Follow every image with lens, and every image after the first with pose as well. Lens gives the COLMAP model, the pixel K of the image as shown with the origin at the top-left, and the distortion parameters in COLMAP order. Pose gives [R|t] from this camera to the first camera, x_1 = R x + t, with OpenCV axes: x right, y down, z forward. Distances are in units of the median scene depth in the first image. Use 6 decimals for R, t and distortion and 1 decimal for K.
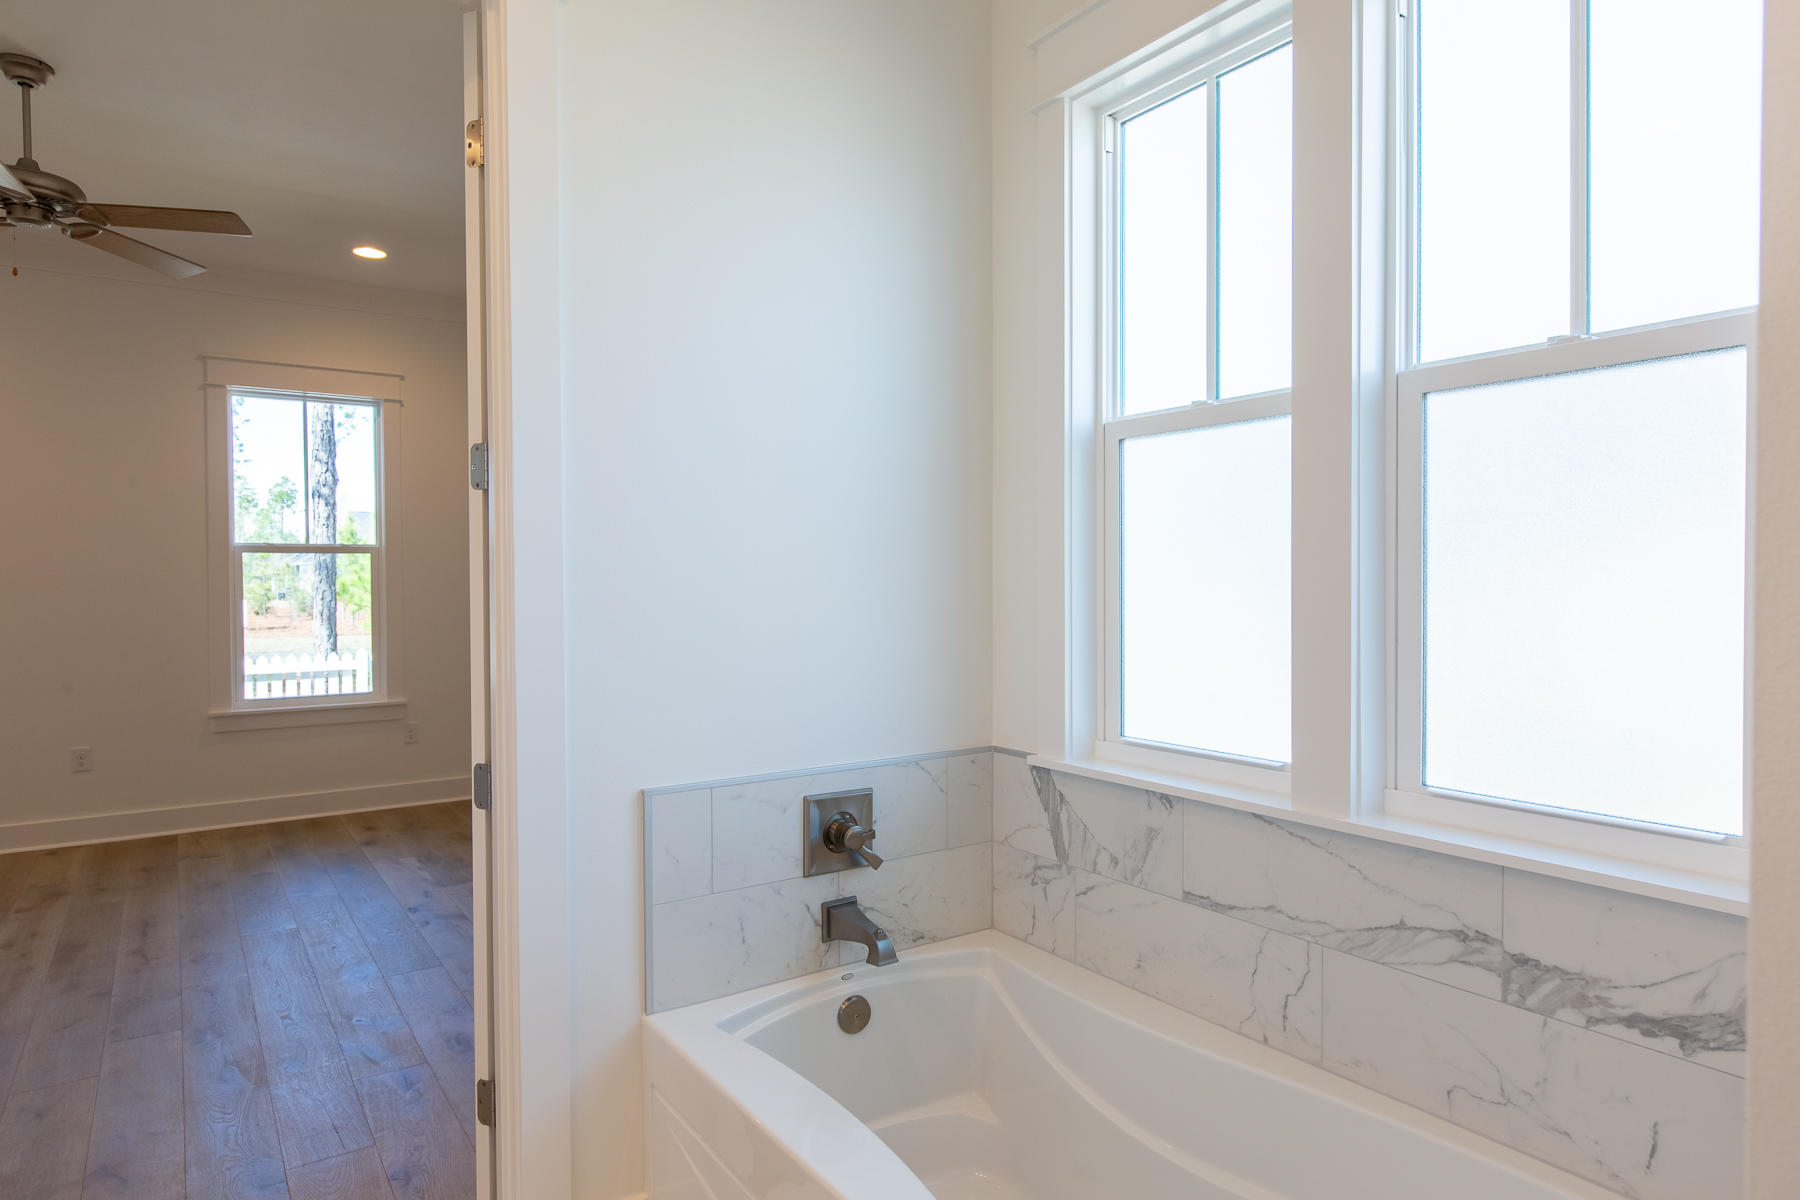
lens RADIAL K [[1048.6, 0, 894.6], [0, 1048.6, 603.7], [0, 0, 1]] dist [0.002704, -0.001679]
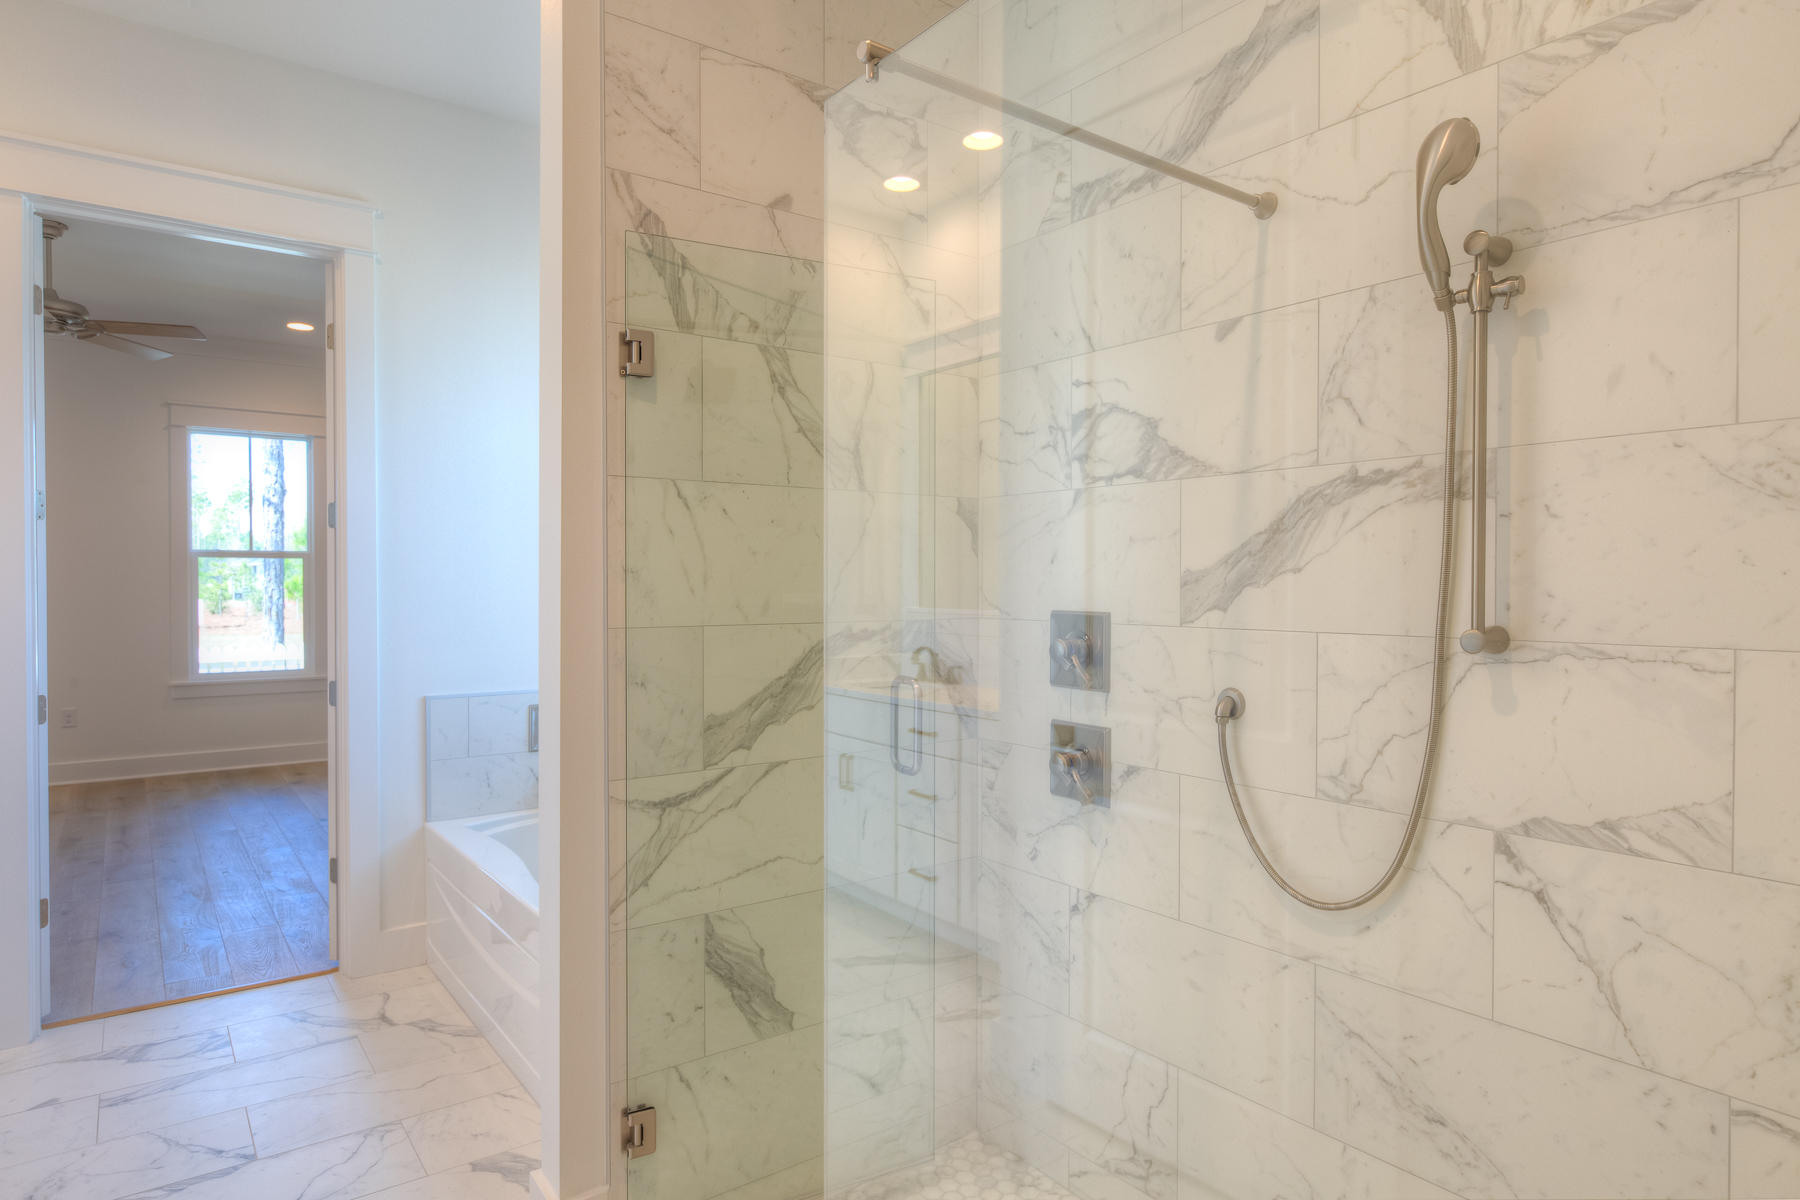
lens RADIAL K [[1048.6, 0, 902.7], [0, 1048.6, 601.2], [0, 0, 1]] dist [0.002704, -0.001679]
pose [[0.999373, 0.004217, 0.035165, 0.184310], [-0.004020, 0.999976, -0.005664, 0.008054], [-0.035188, 0.005519, 0.999365, -0.296001]]
